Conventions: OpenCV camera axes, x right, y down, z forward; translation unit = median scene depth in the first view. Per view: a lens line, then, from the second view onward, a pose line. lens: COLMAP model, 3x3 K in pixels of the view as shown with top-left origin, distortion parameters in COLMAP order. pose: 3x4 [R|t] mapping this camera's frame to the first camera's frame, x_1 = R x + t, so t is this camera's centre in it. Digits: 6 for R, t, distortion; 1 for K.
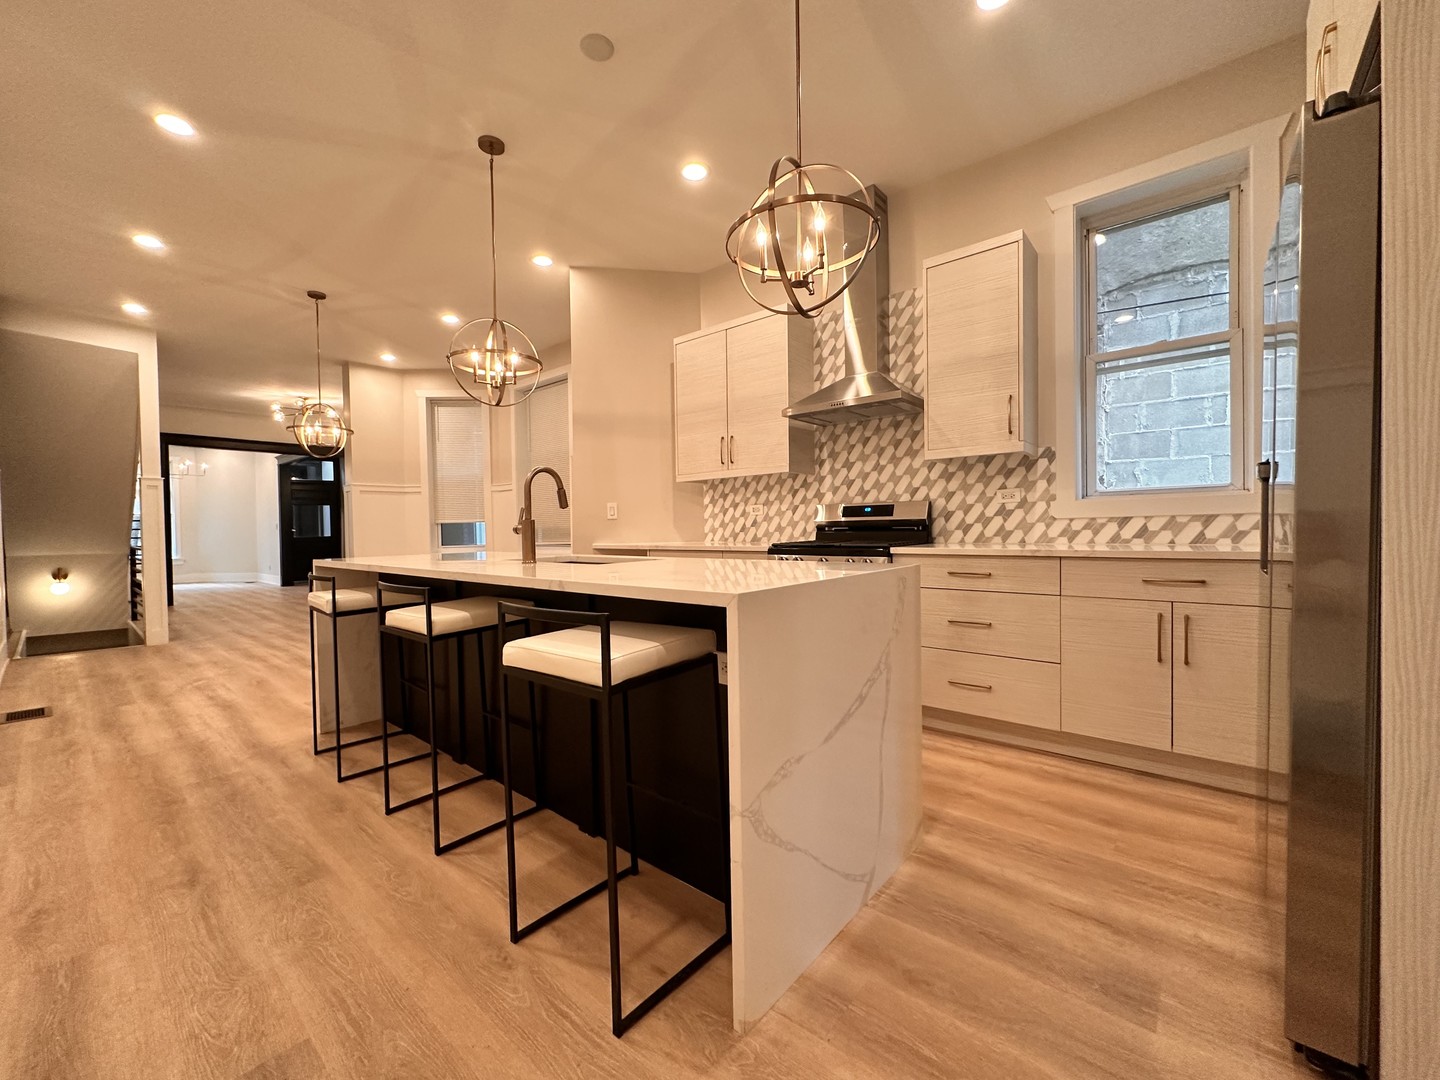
lens RADIAL K [[579.1, 0, 729.5], [0, 579.1, 536.7], [0, 0, 1]] dist [-0.002905, 0.000104]
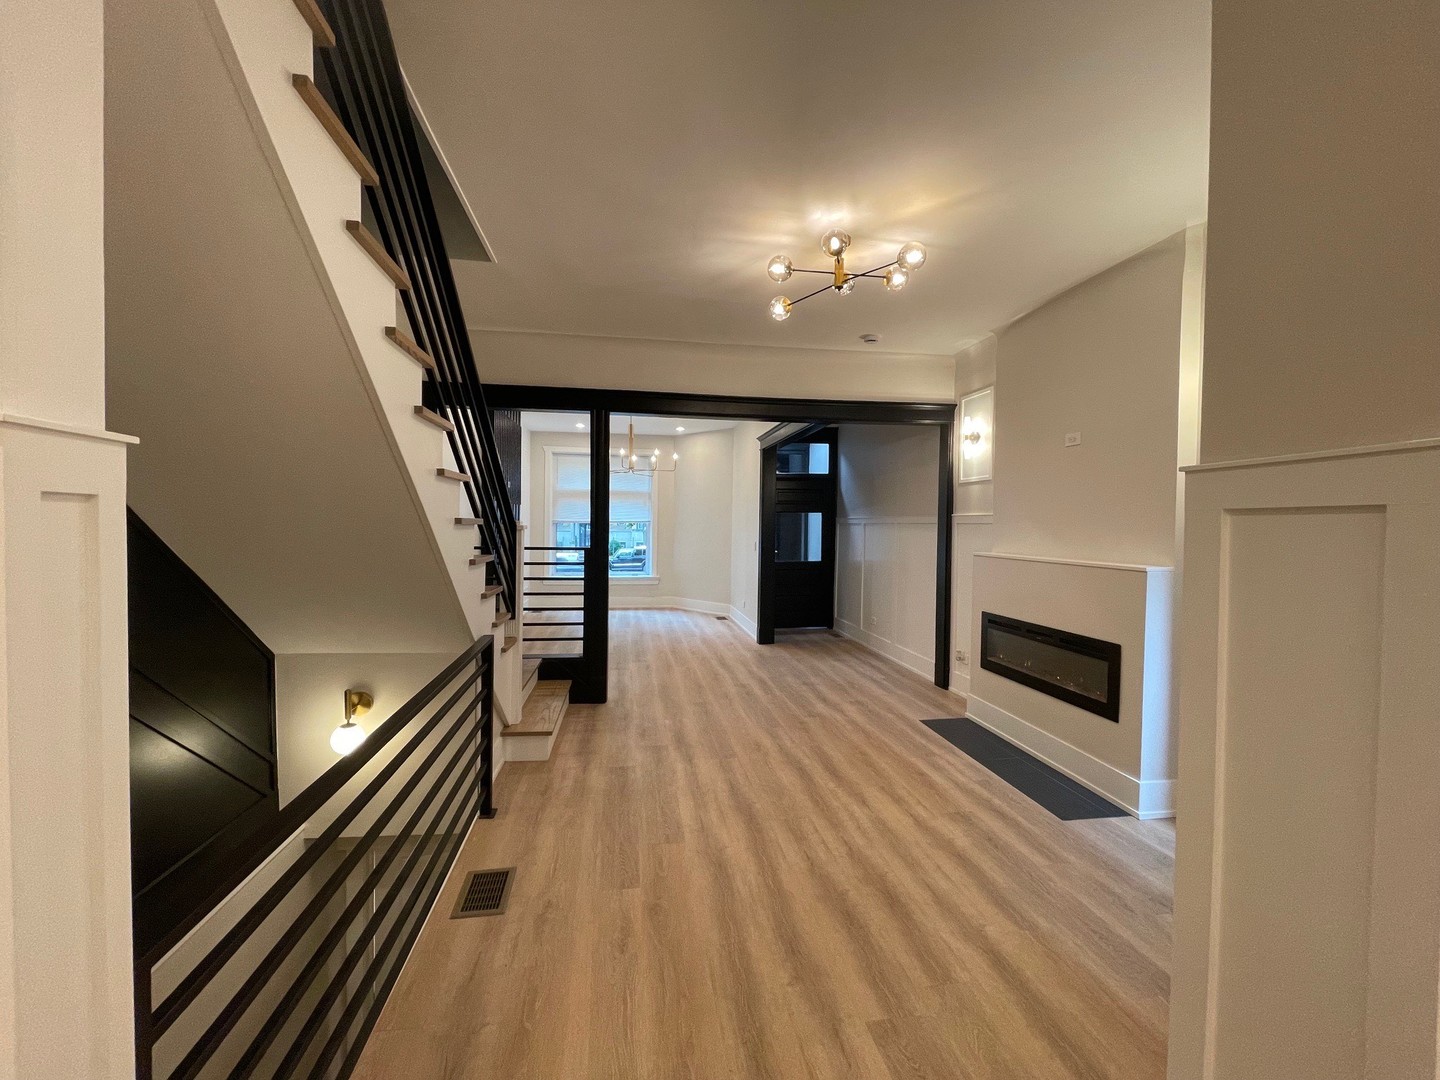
lens RADIAL K [[580.7, 0, 713.5], [0, 580.7, 537.7], [0, 0, 1]] dist [-0.011999, -0.000115]
pose [[0.752091, 0.043474, -0.657624, -1.075399], [-0.037523, 0.999028, 0.023130, -0.109626], [0.657990, 0.007280, 0.752992, 1.320516]]
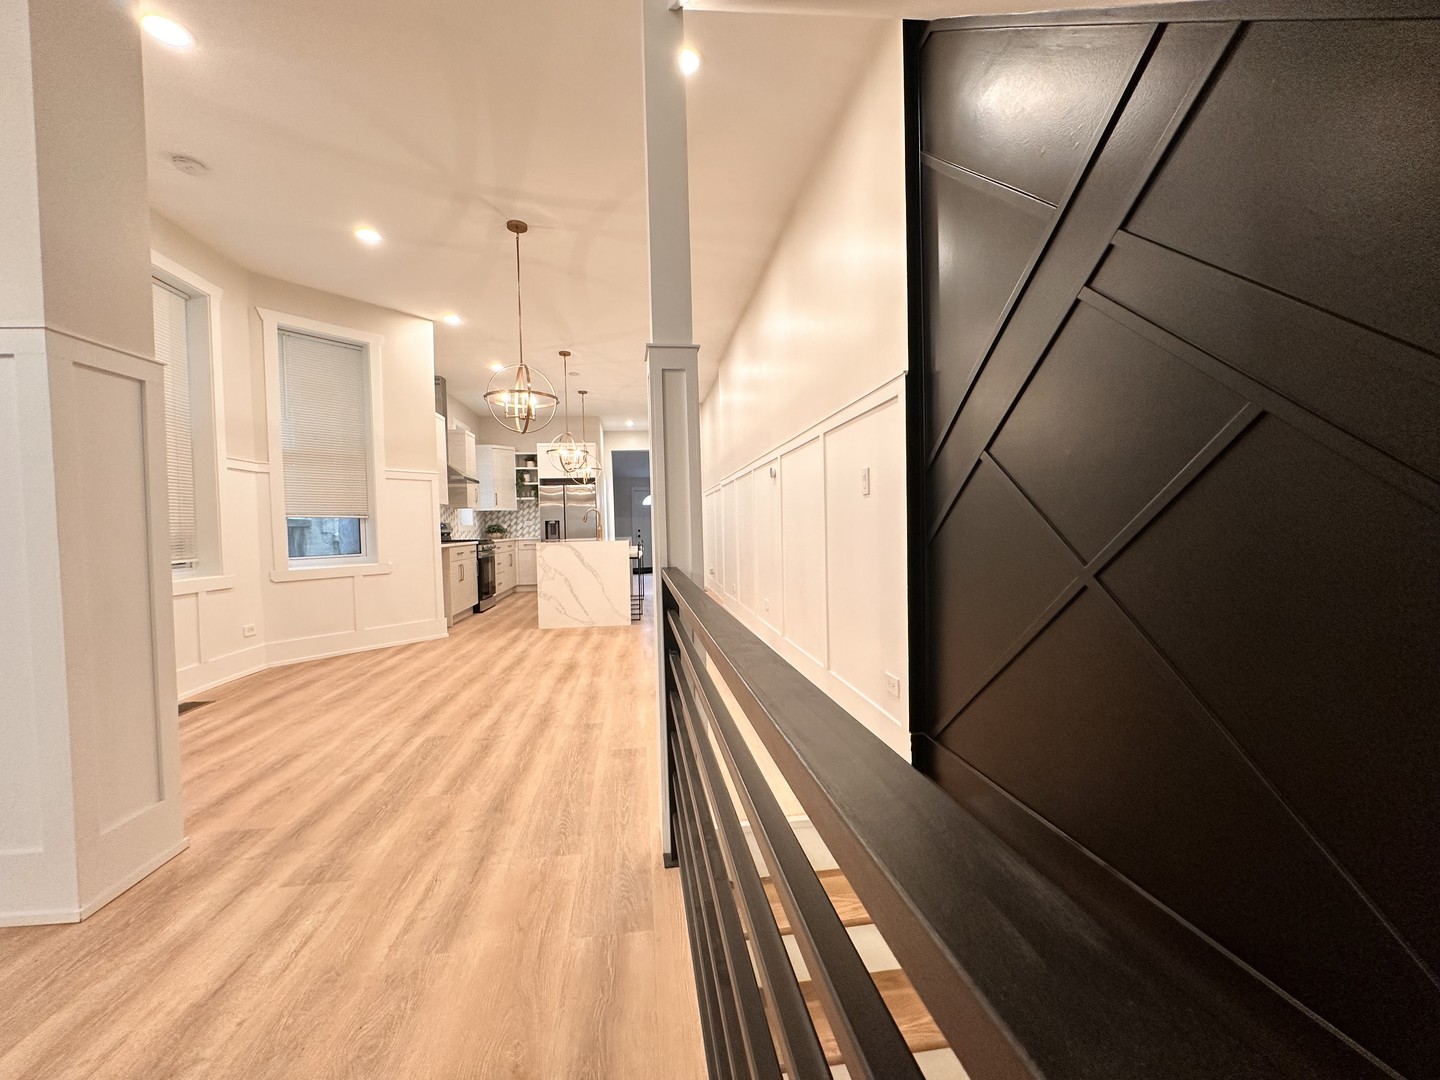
lens RADIAL K [[572.8, 0, 718.9], [0, 572.8, 536.5], [0, 0, 1]] dist [-0.002113, 0.000729]
pose [[-0.744533, 0.024408, 0.667140, -1.633114], [0.049878, 0.998572, 0.019130, 0.005389], [-0.665720, 0.047519, -0.744687, 1.619284]]
